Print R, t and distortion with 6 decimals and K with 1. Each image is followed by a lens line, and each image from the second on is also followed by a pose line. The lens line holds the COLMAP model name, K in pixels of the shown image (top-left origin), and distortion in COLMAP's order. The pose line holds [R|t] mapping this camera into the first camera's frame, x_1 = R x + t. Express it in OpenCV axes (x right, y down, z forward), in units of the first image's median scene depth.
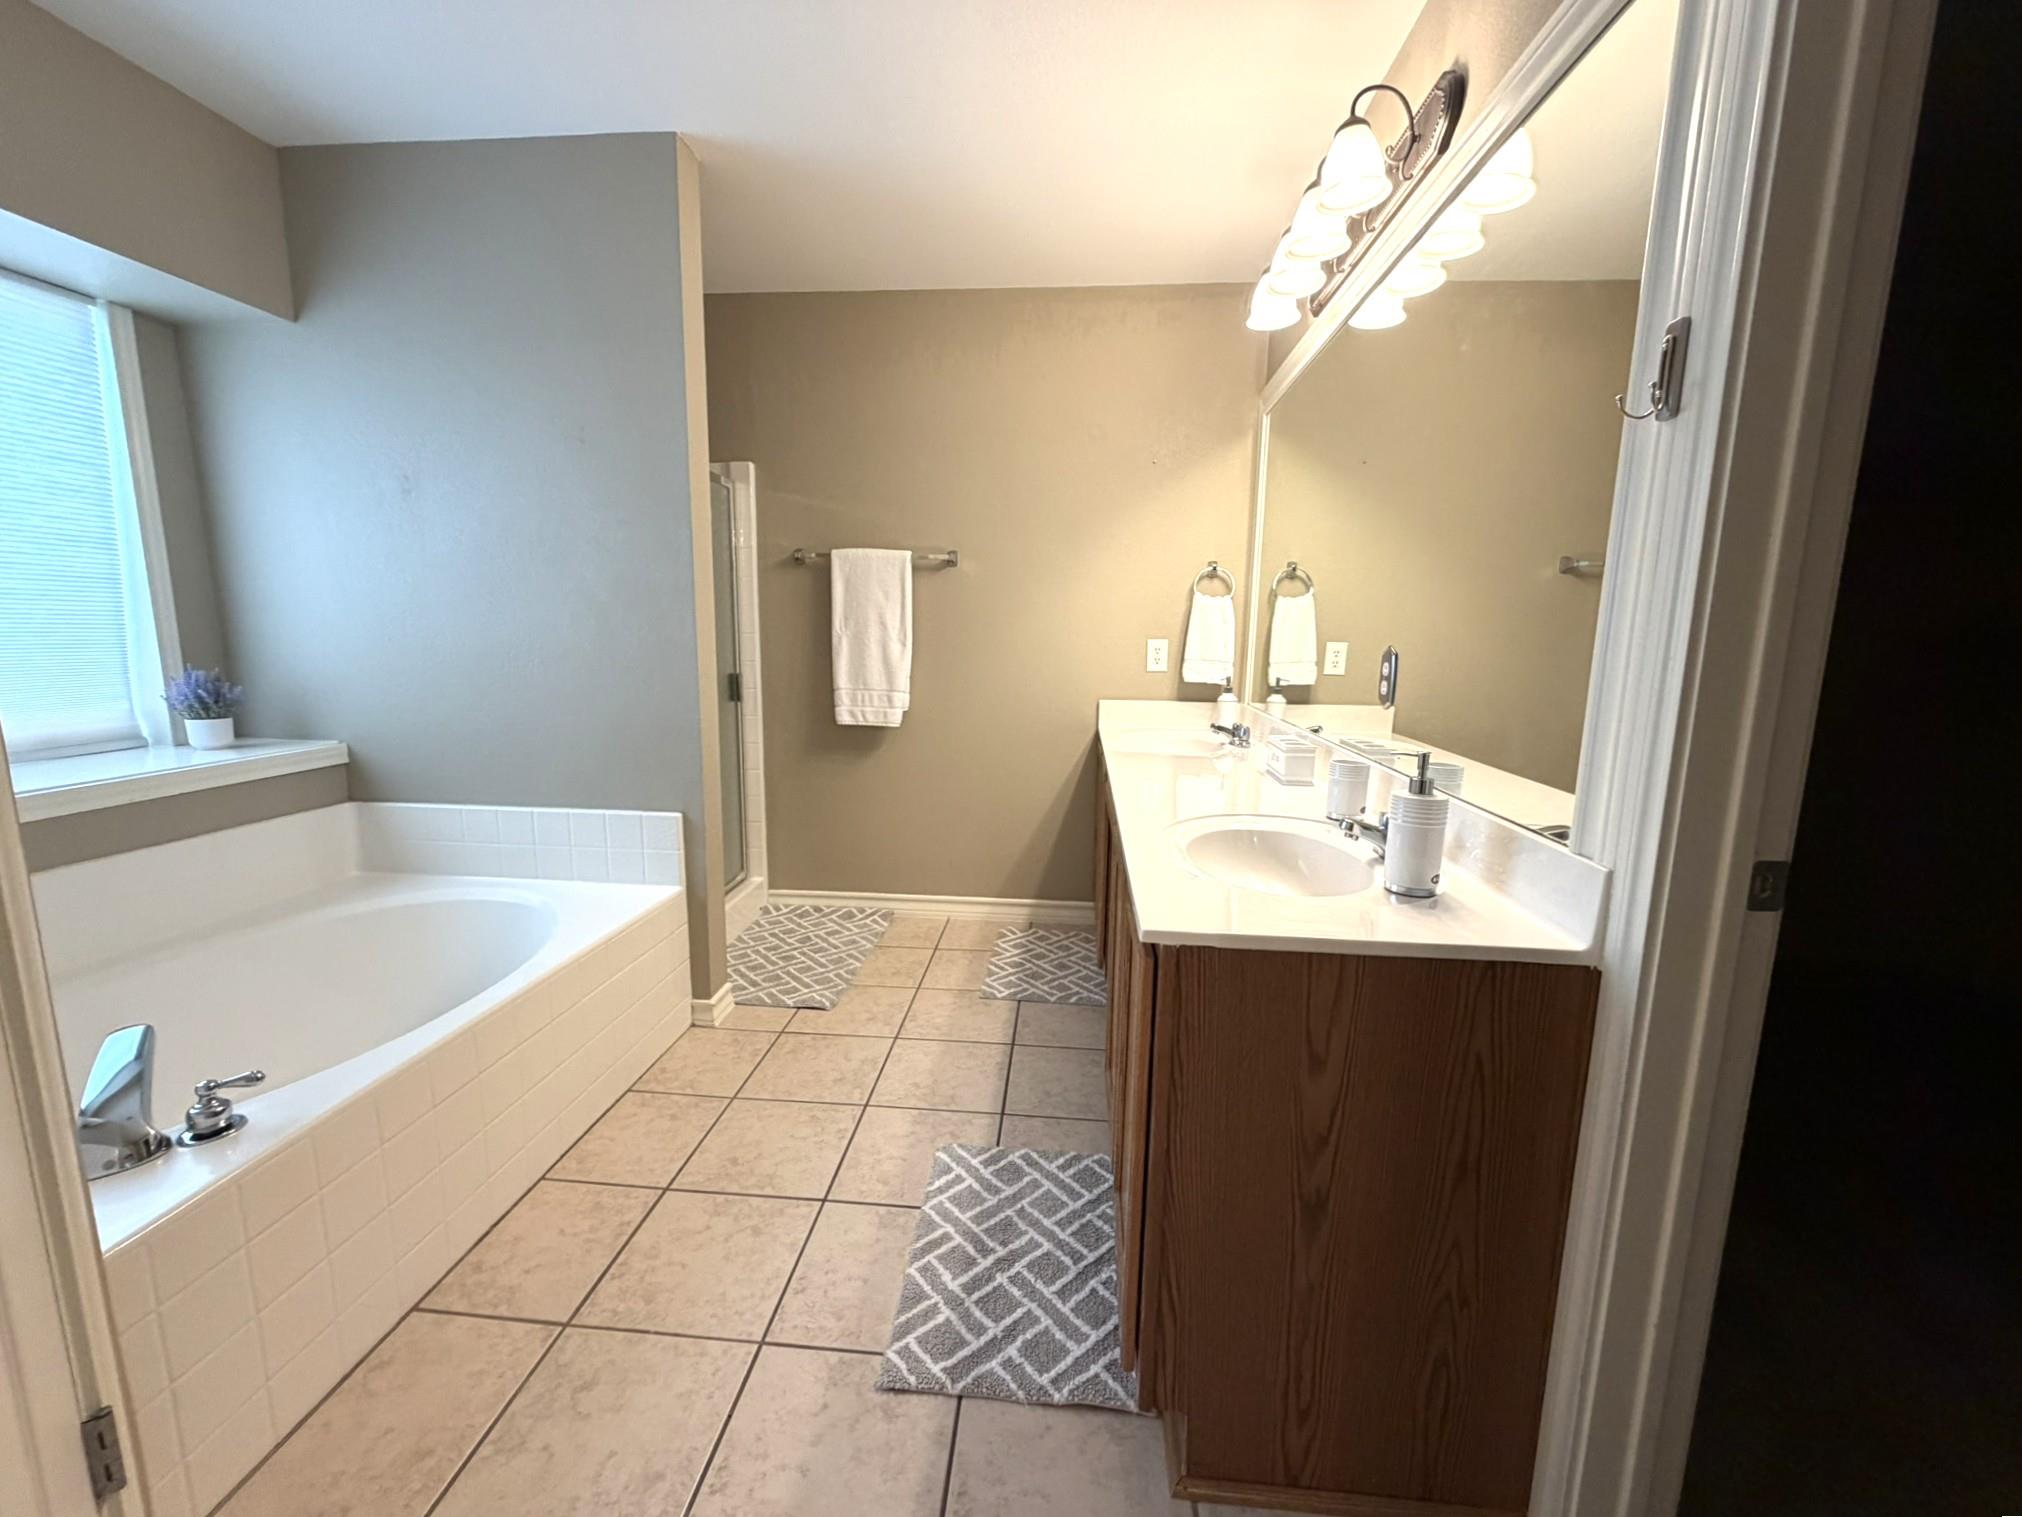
lens RADIAL K [[809.1, 0, 1010.8], [0, 809.1, 758.7], [0, 0, 1]] dist [0.001826, 0.000535]
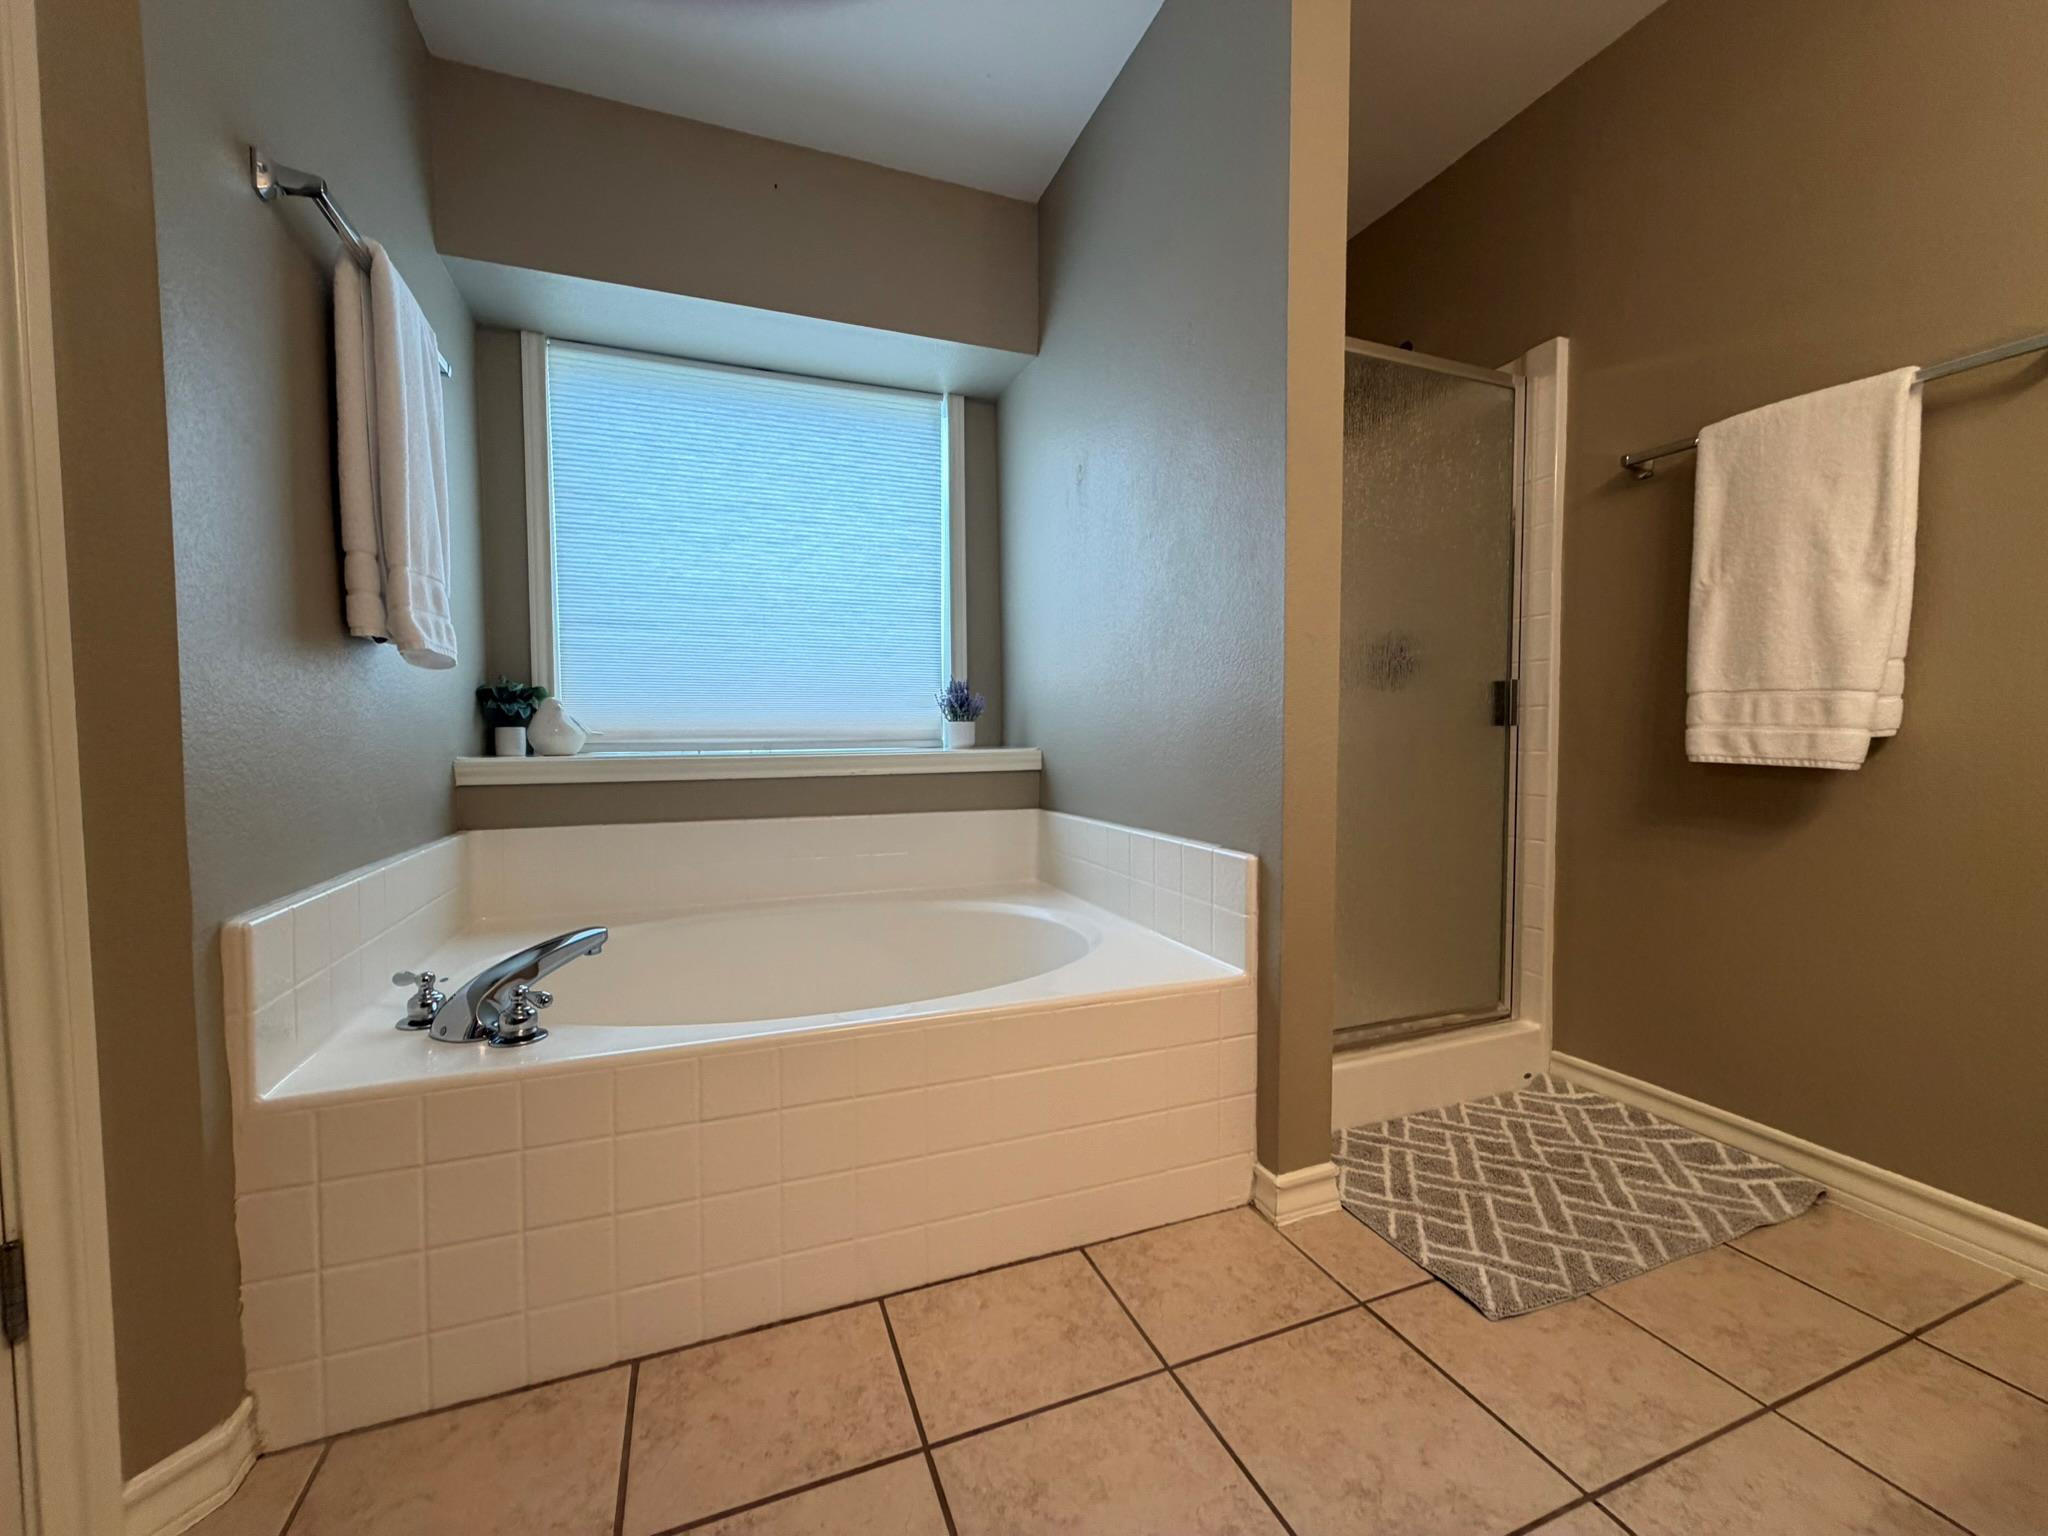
lens RADIAL K [[819.5, 0, 1022.3], [0, 819.5, 765.8], [0, 0, 1]] dist [0.001826, 0.000535]
pose [[0.438402, 0.015336, -0.898648, 0.068066], [-0.127740, 0.990768, -0.045410, 0.038420], [0.889655, 0.134702, 0.436313, 0.414447]]
